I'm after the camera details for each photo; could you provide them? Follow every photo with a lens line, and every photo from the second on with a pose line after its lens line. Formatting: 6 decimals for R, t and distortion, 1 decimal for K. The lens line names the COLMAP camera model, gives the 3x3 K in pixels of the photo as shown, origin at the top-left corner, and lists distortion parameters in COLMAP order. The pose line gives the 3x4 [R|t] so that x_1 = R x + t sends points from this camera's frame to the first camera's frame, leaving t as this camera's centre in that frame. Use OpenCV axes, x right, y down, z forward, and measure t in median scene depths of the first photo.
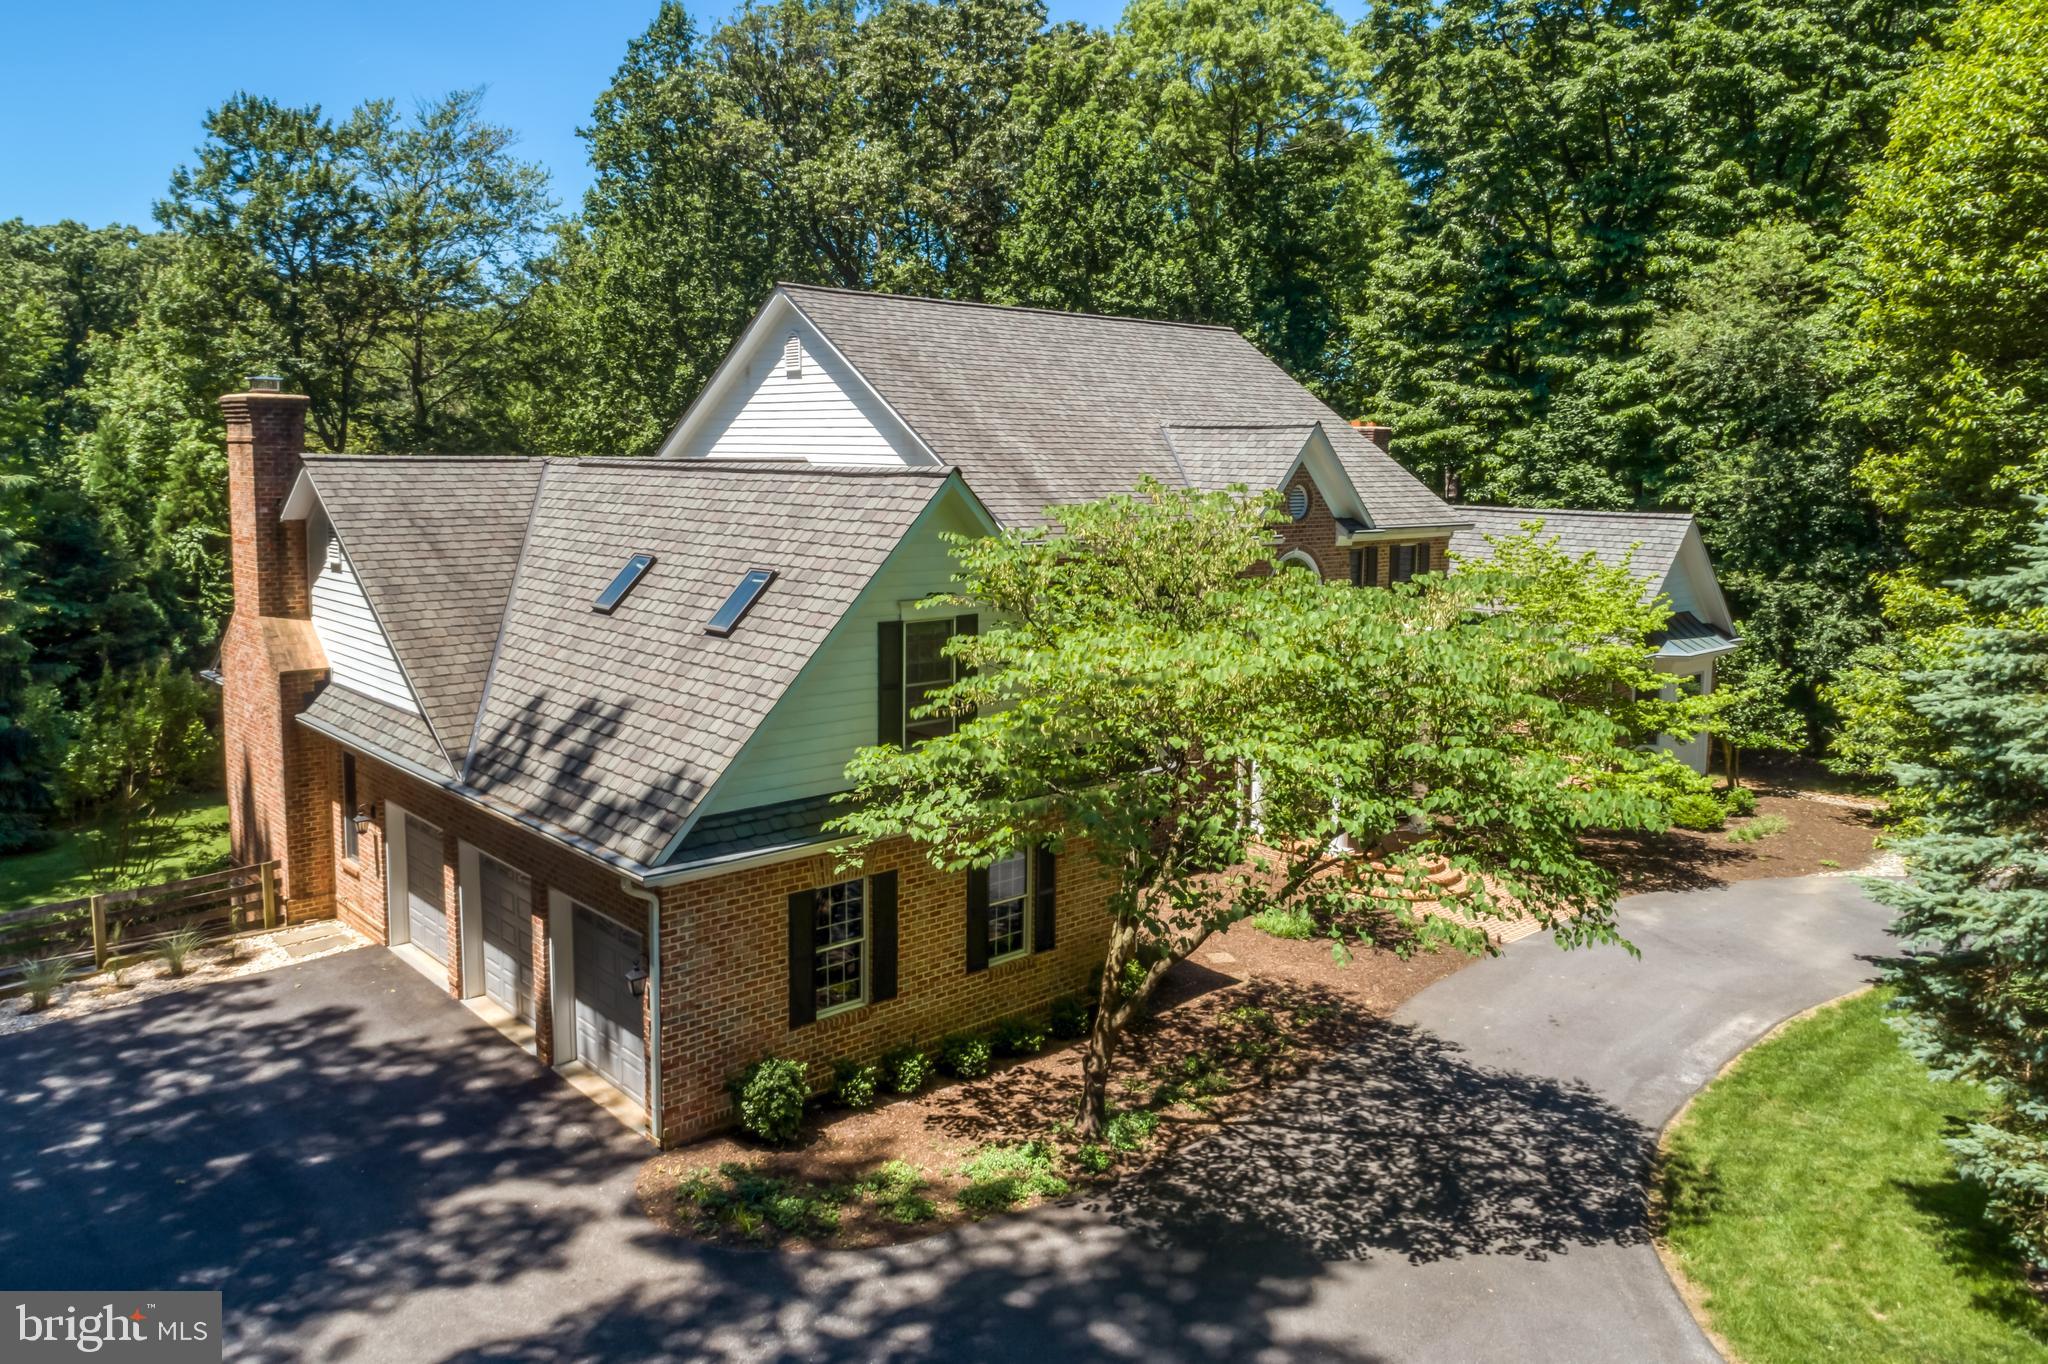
lens RADIAL K [[1359.7, 0, 1005.7], [0, 1359.7, 668.5], [0, 0, 1]] dist [-0.006706, -0.001442]
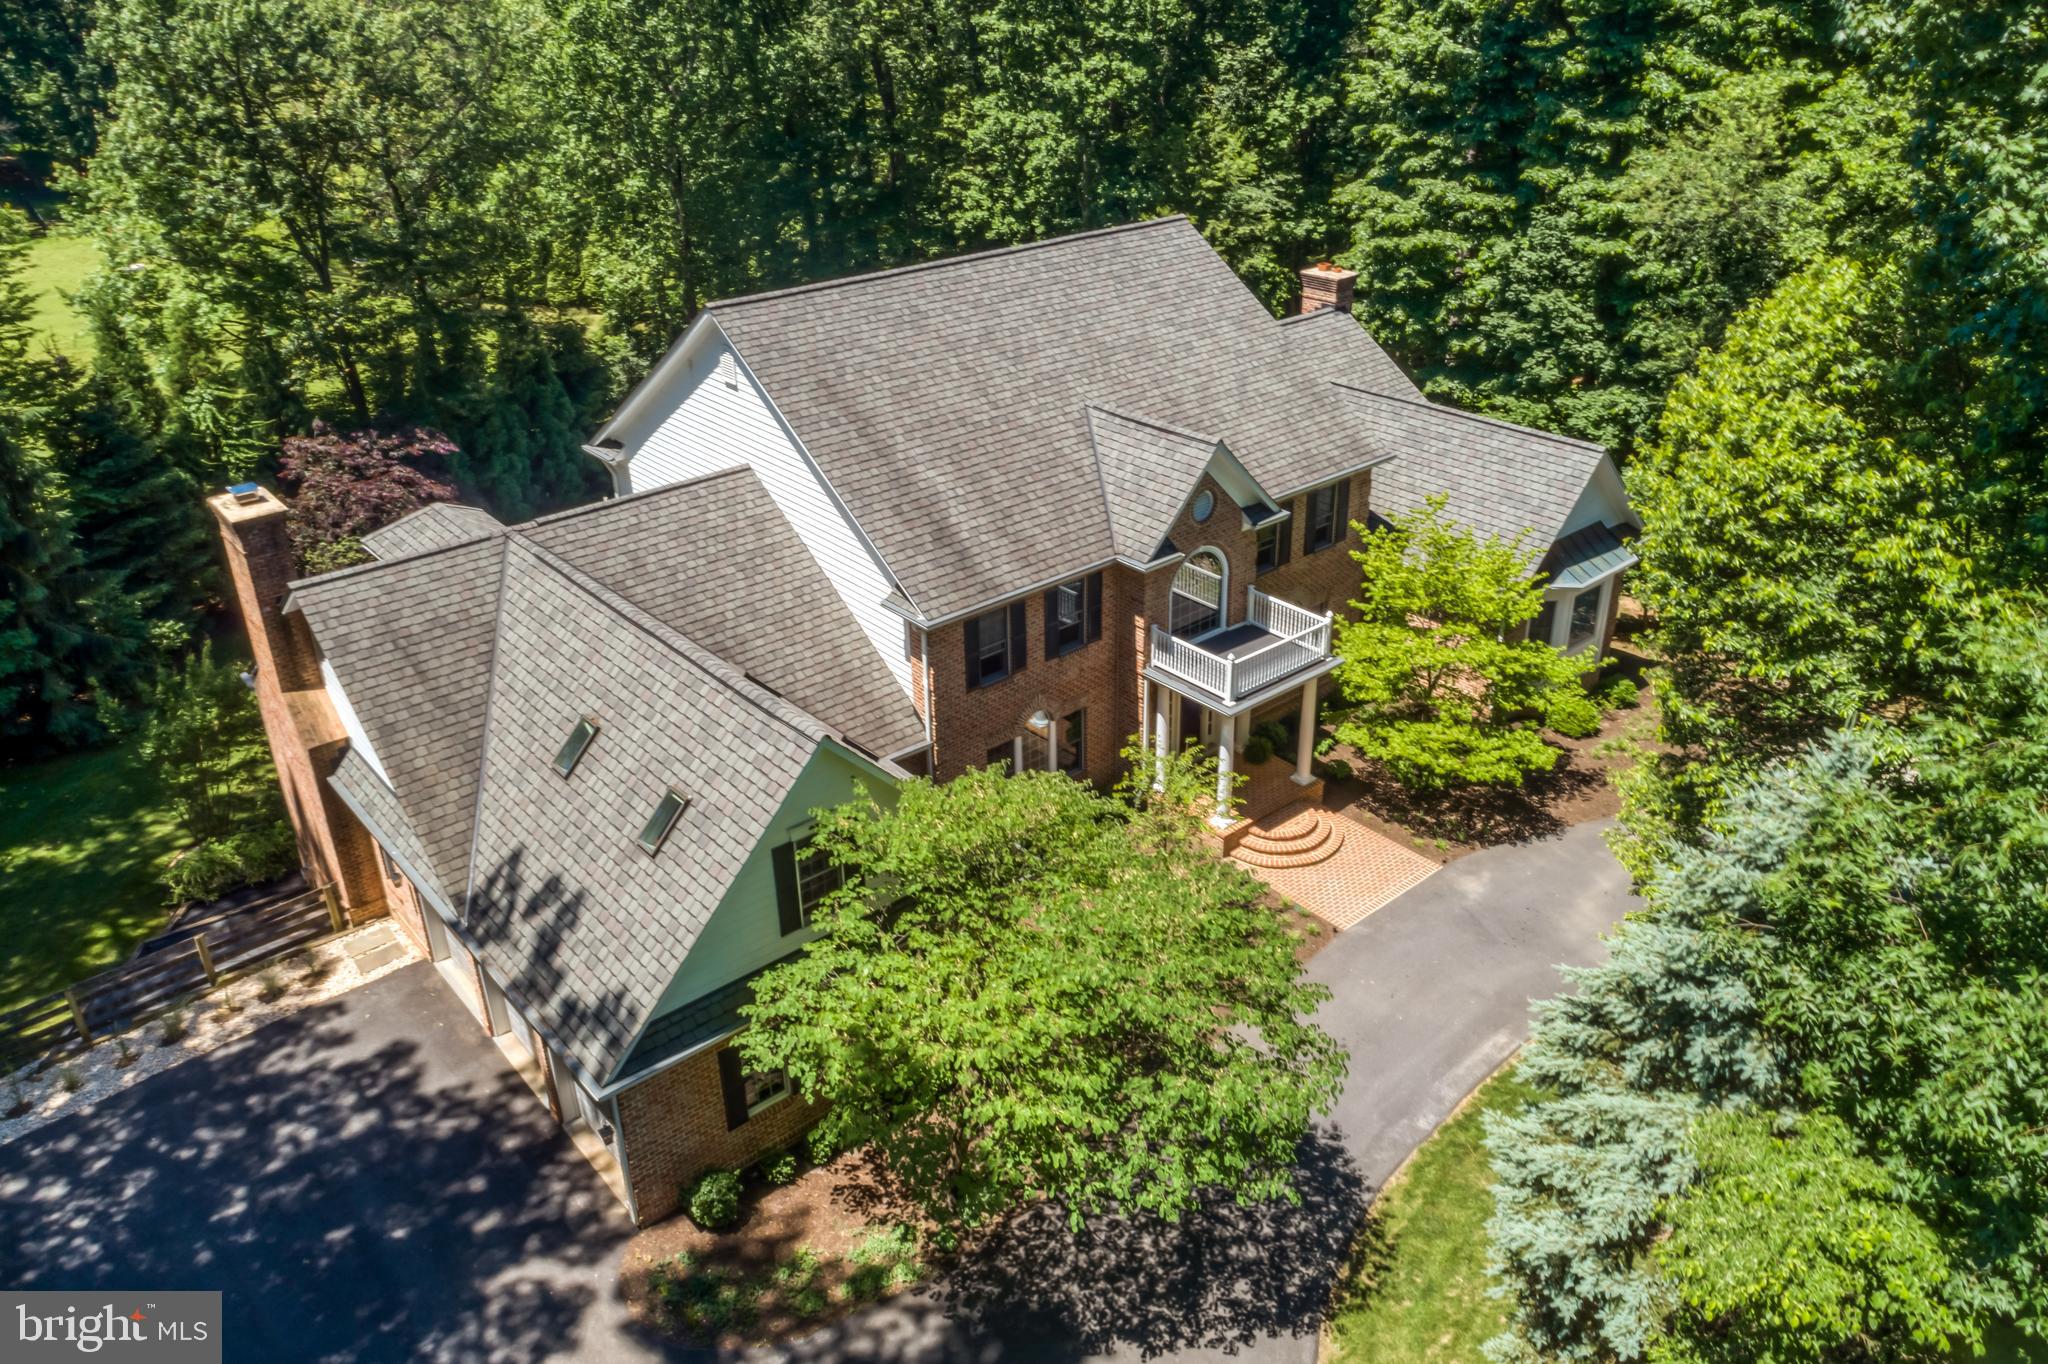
lens RADIAL K [[1359.7, 0, 1025.3], [0, 1359.7, 680.4], [0, 0, 1]] dist [-0.006706, -0.001442]
pose [[0.999334, -0.011869, -0.034501, 0.171239], [0.022571, 0.944054, 0.329019, -0.544983], [0.028666, -0.329578, 0.943693, -0.107929]]
